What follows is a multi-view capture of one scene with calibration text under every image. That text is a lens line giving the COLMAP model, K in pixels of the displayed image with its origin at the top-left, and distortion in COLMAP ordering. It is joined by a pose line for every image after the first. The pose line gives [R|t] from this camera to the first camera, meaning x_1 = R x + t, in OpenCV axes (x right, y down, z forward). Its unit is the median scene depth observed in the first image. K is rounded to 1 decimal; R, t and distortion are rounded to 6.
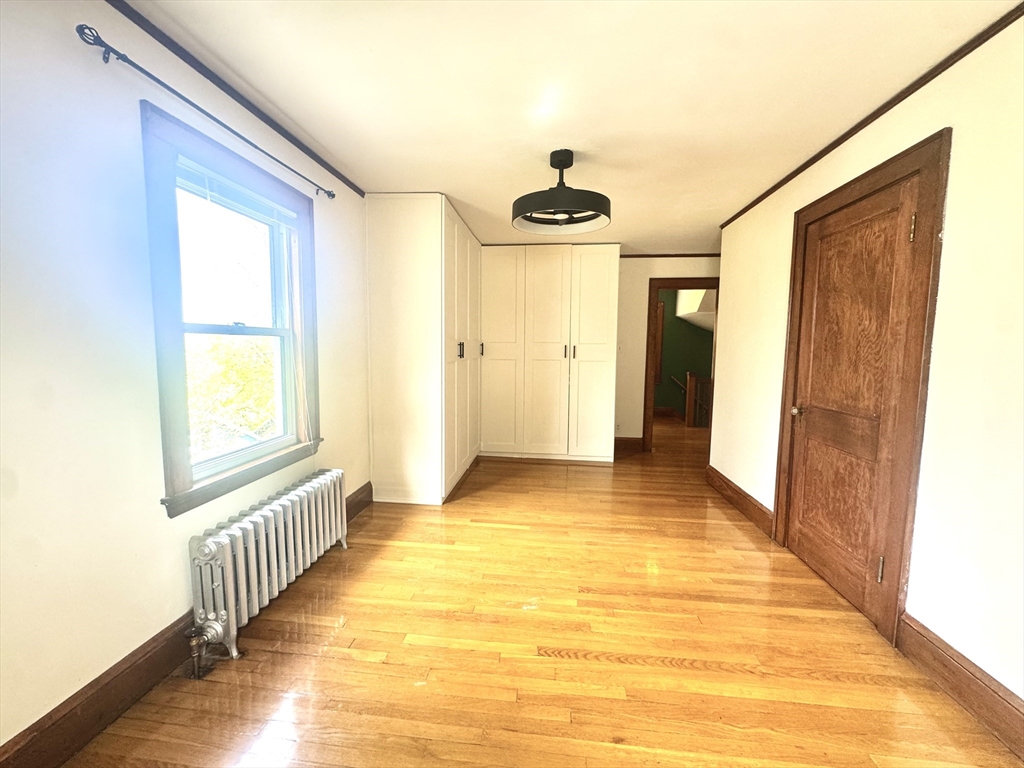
lens RADIAL K [[409.2, 0, 510.7], [0, 409.2, 379.3], [0, 0, 1]] dist [-0.004635, 0.000755]
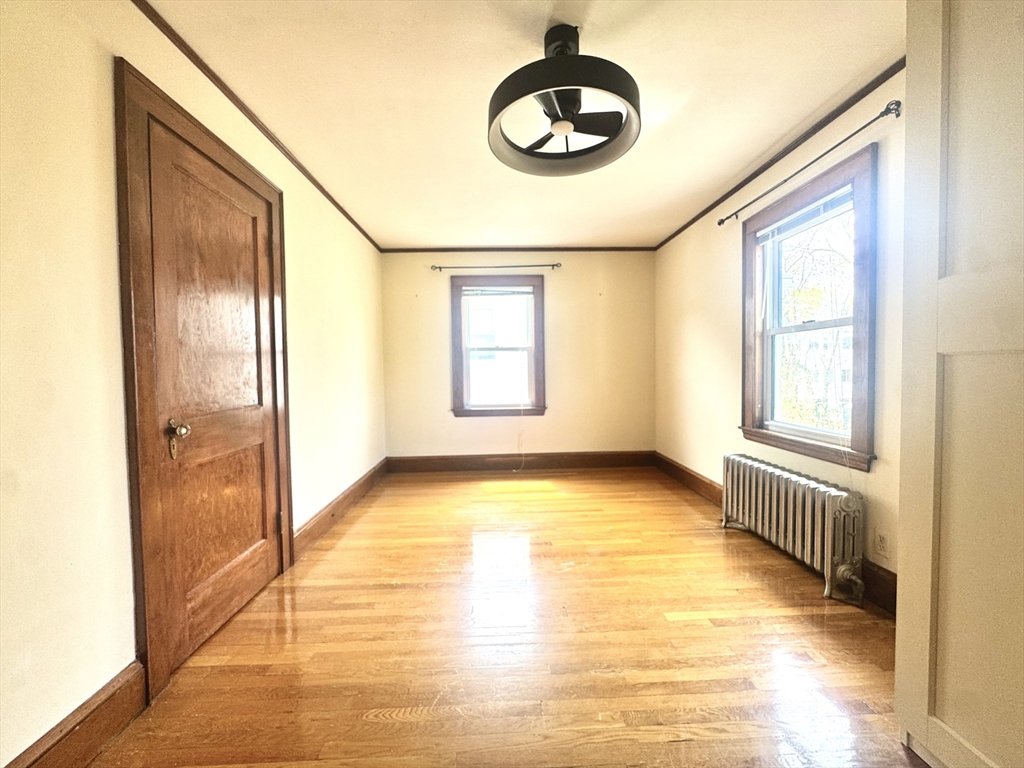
lens RADIAL K [[409.2, 0, 514.7], [0, 409.2, 380.6], [0, 0, 1]] dist [-0.004635, 0.000755]
pose [[-0.988241, 0.007151, -0.152739, 0.313025], [-0.009876, 0.993835, 0.110431, -0.073834], [0.152587, 0.110641, -0.982077, 1.750895]]
